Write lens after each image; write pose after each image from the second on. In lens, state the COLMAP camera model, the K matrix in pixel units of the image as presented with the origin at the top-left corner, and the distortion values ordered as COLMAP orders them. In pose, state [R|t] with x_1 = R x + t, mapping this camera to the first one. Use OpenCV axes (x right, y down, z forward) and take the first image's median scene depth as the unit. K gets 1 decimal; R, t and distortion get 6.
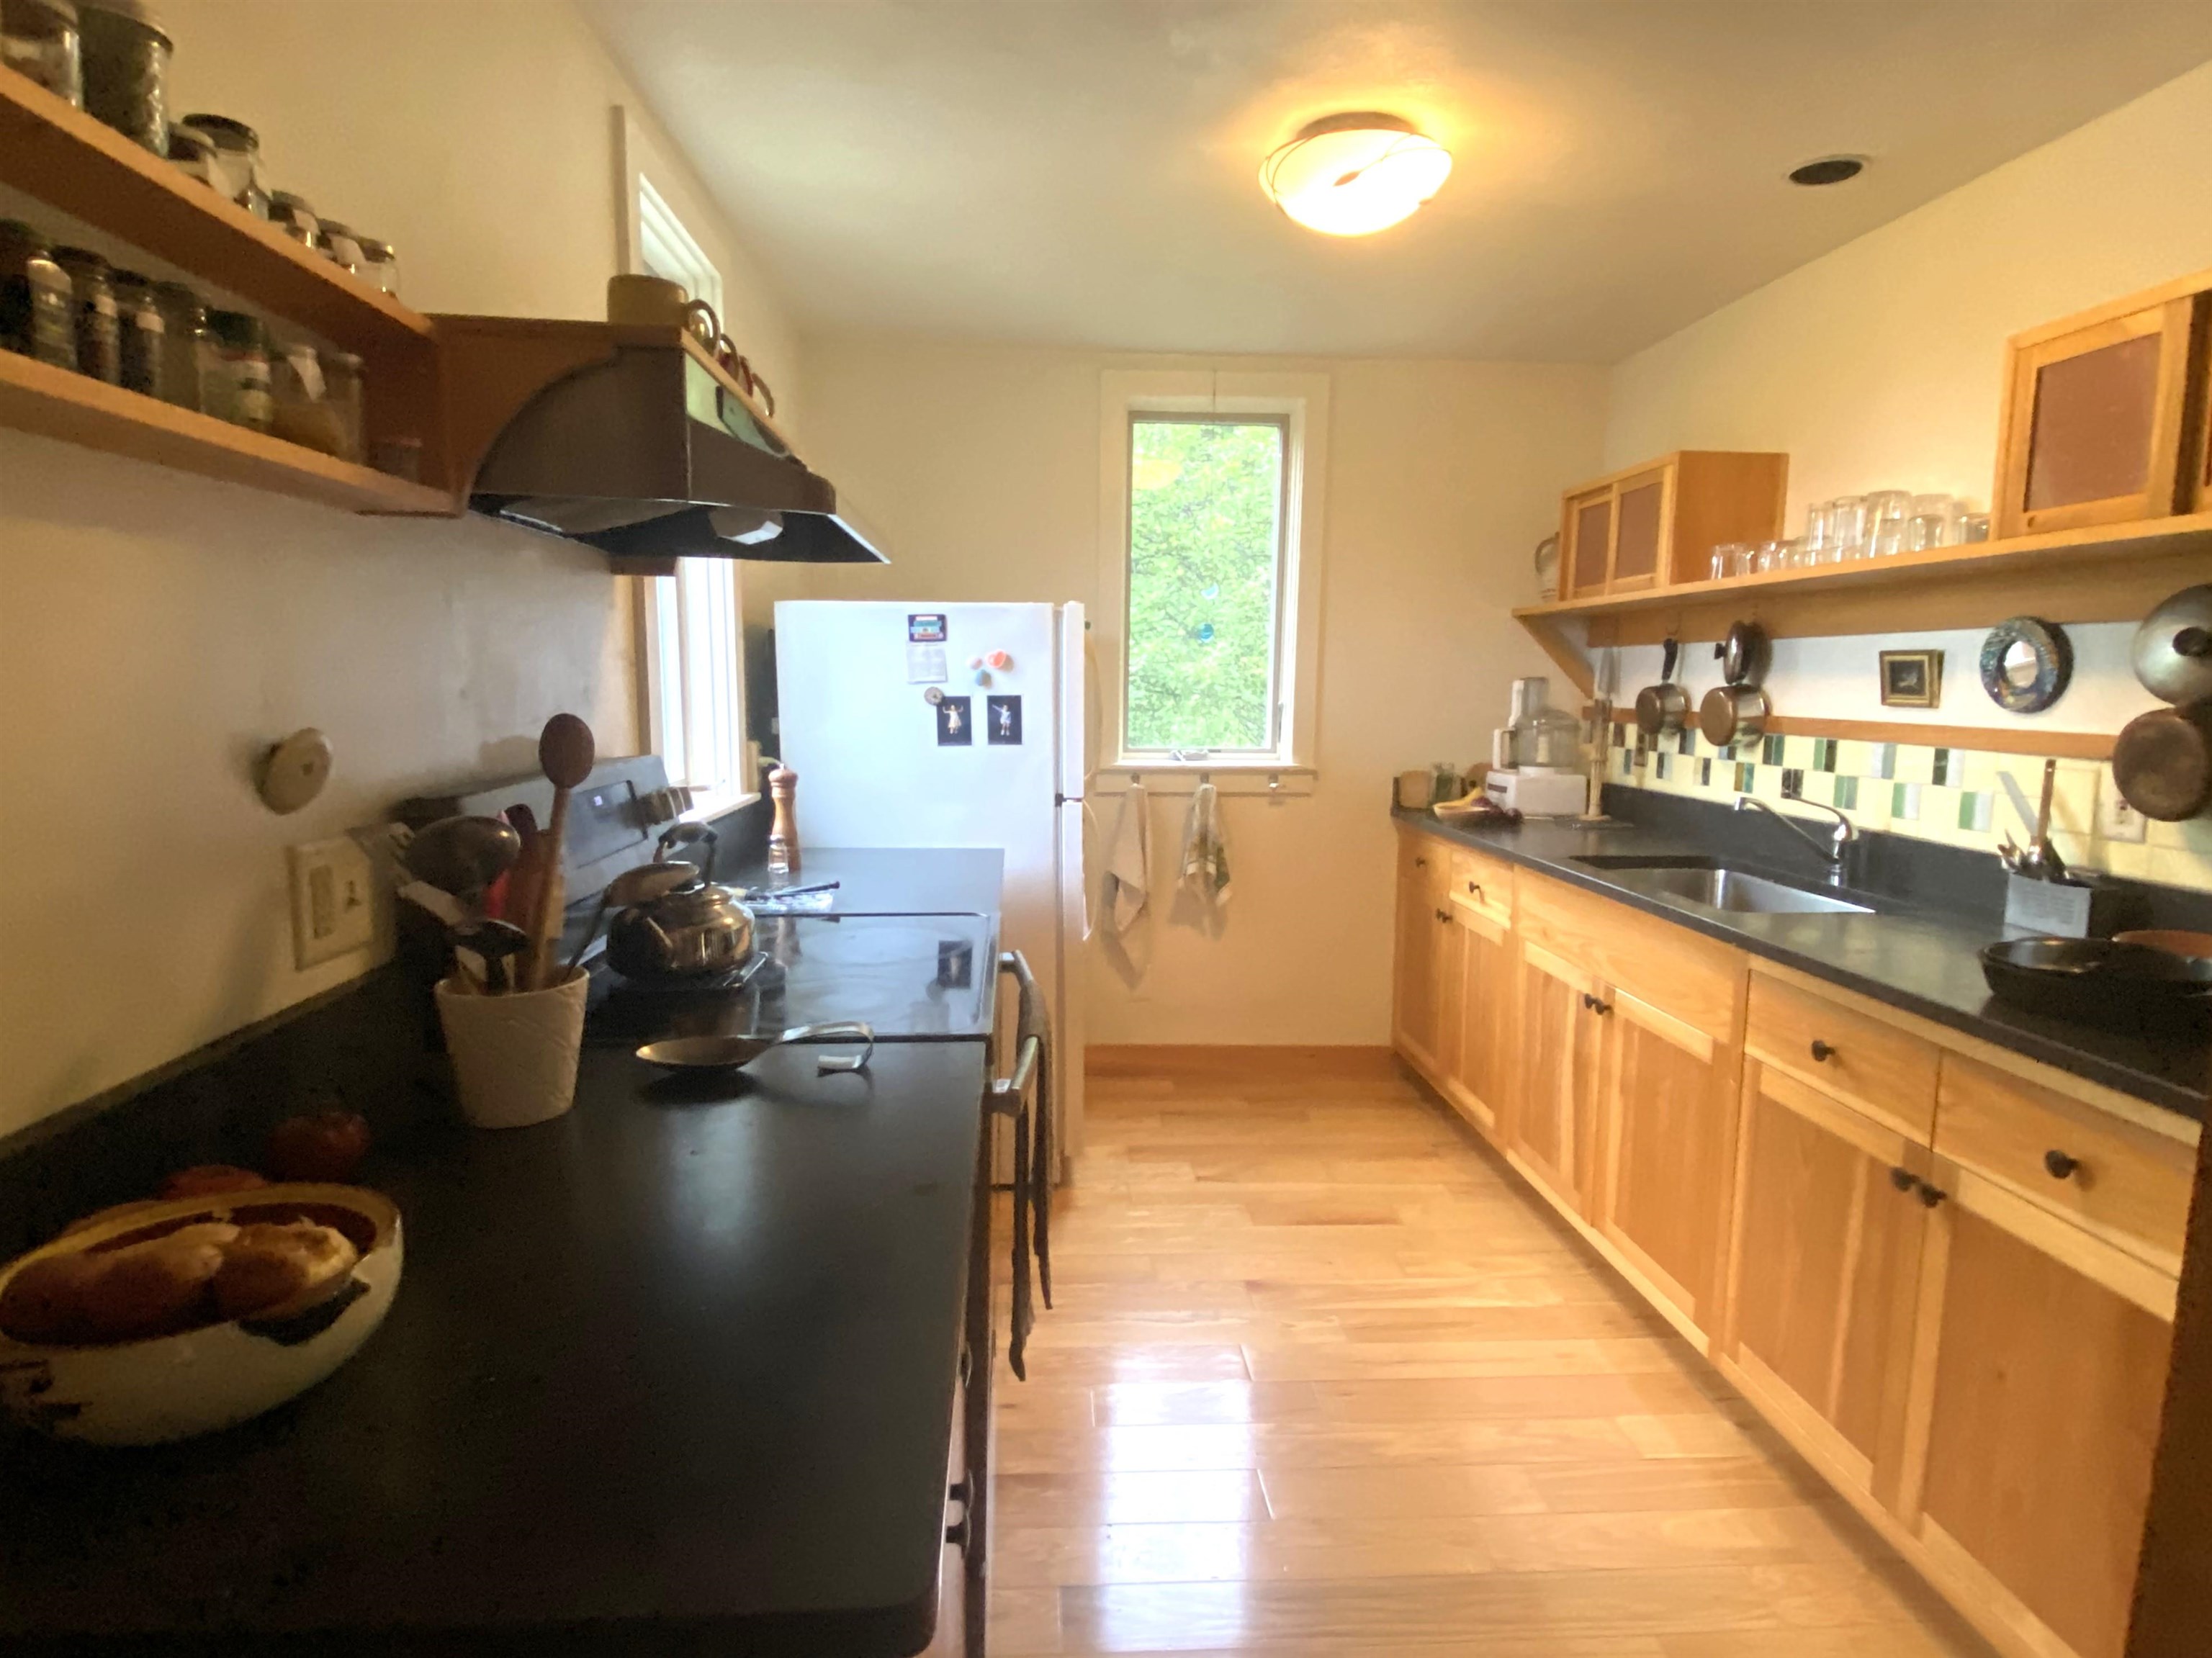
lens RADIAL K [[1156.1, 0, 1102.6], [0, 1156.1, 821.1], [0, 0, 1]] dist [0.038076, -0.033291]
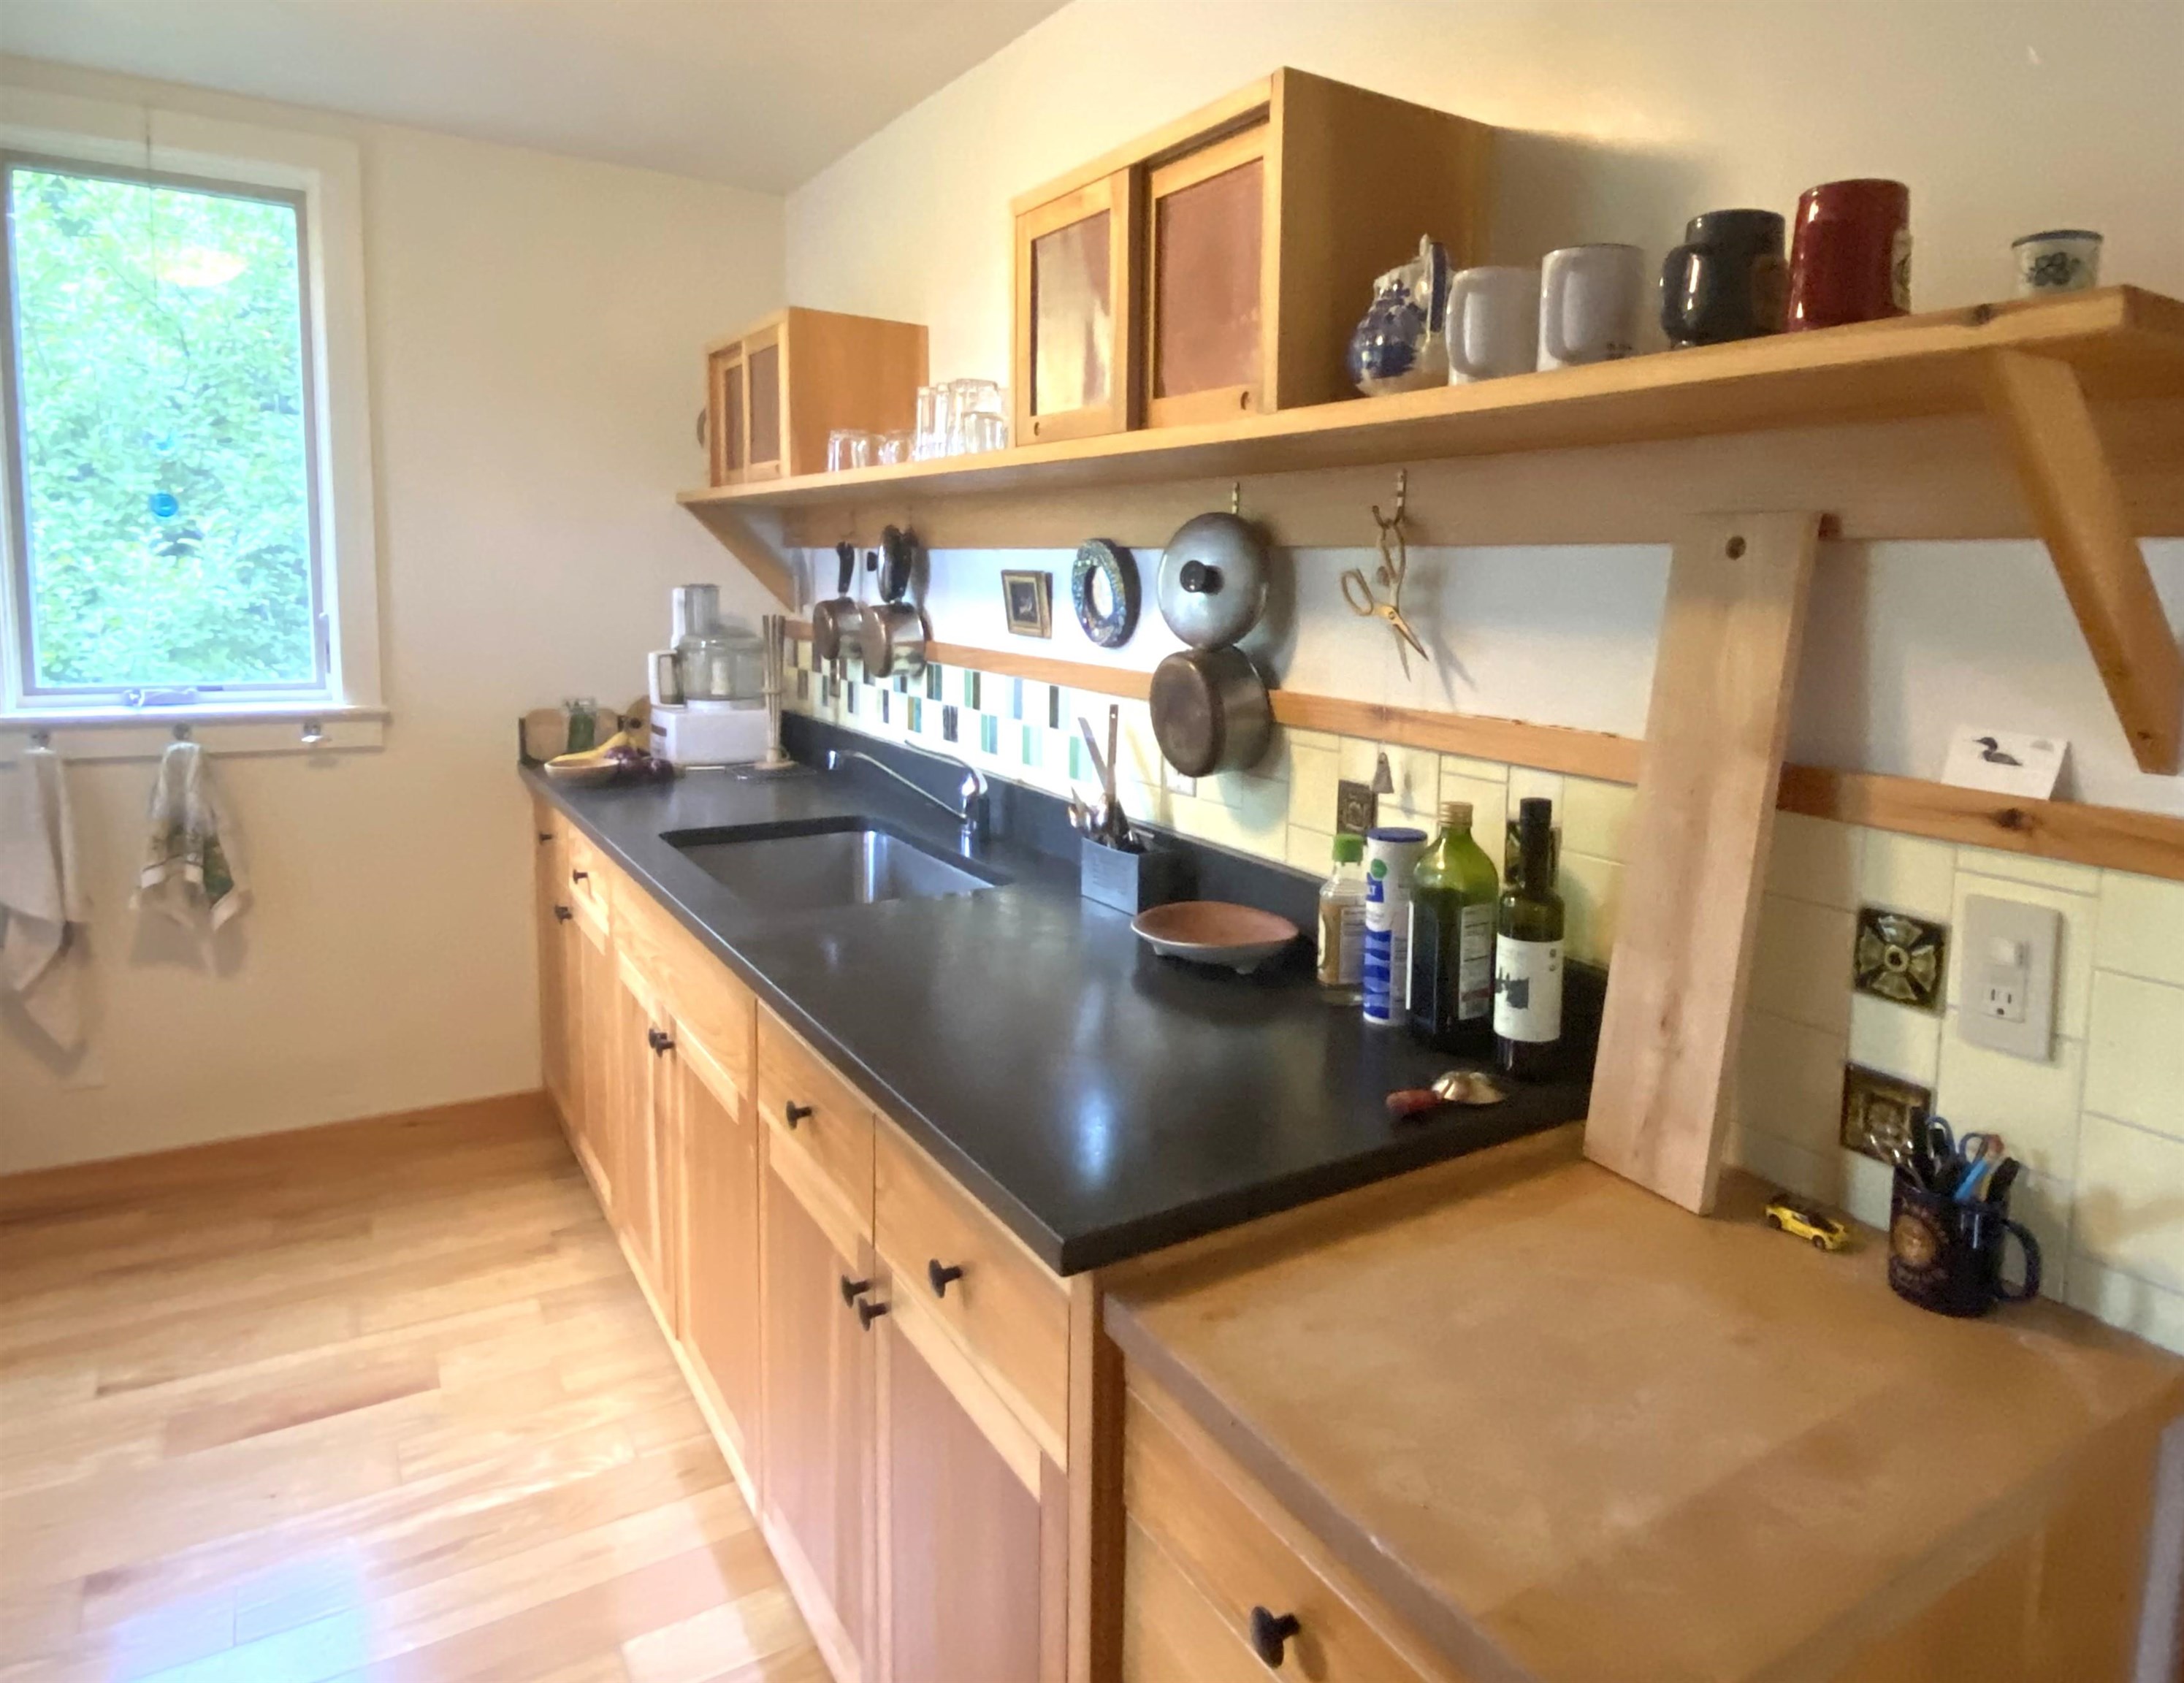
lens RADIAL K [[1377.0, 0, 1216.4], [0, 1377.0, 729.6], [0, 0, 1]] dist [0.004439, -0.000167]
pose [[0.853045, -0.042477, 0.520106, 0.240968], [0.043502, 0.999001, 0.010239, -0.029178], [-0.520021, 0.013891, 0.854041, 0.060308]]
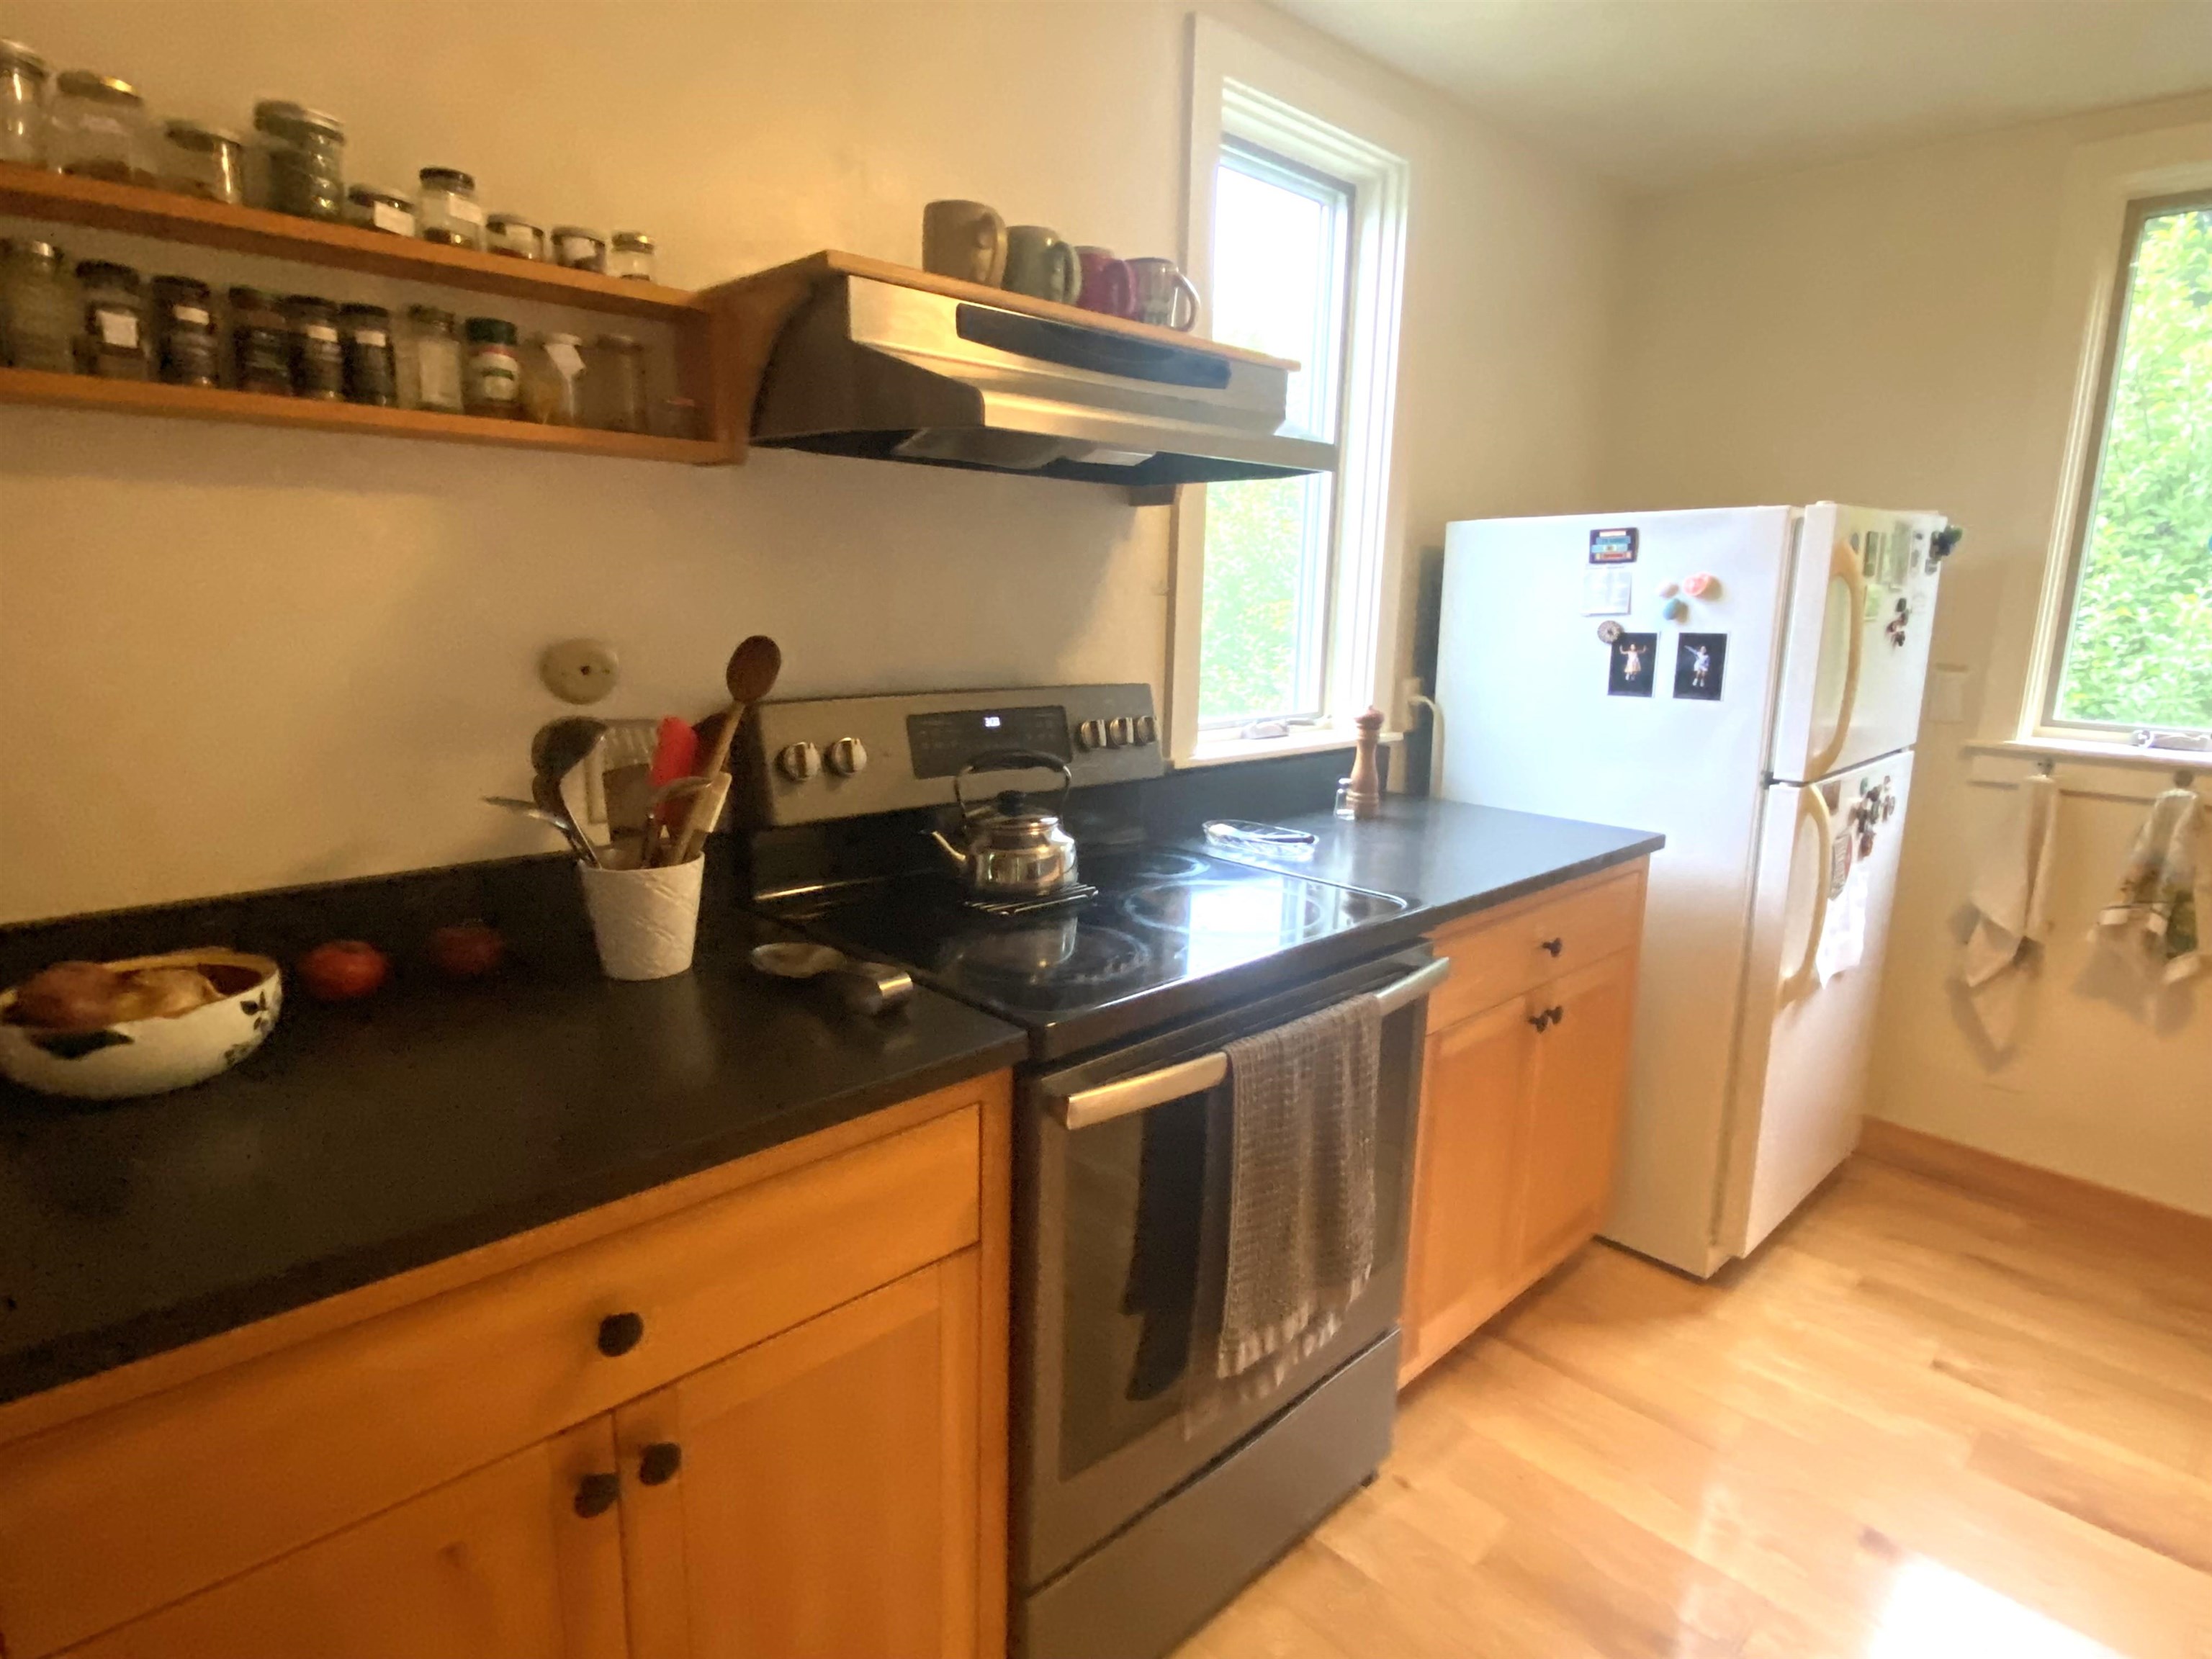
lens RADIAL K [[1156.2, 0, 1102.6], [0, 1156.2, 821.6], [0, 0, 1]] dist [0.038076, -0.033291]
pose [[0.651567, 0.153388, -0.742922, 0.240091], [-0.107156, 0.988134, 0.110037, -0.028622], [0.750985, 0.007912, 0.660272, 0.200274]]
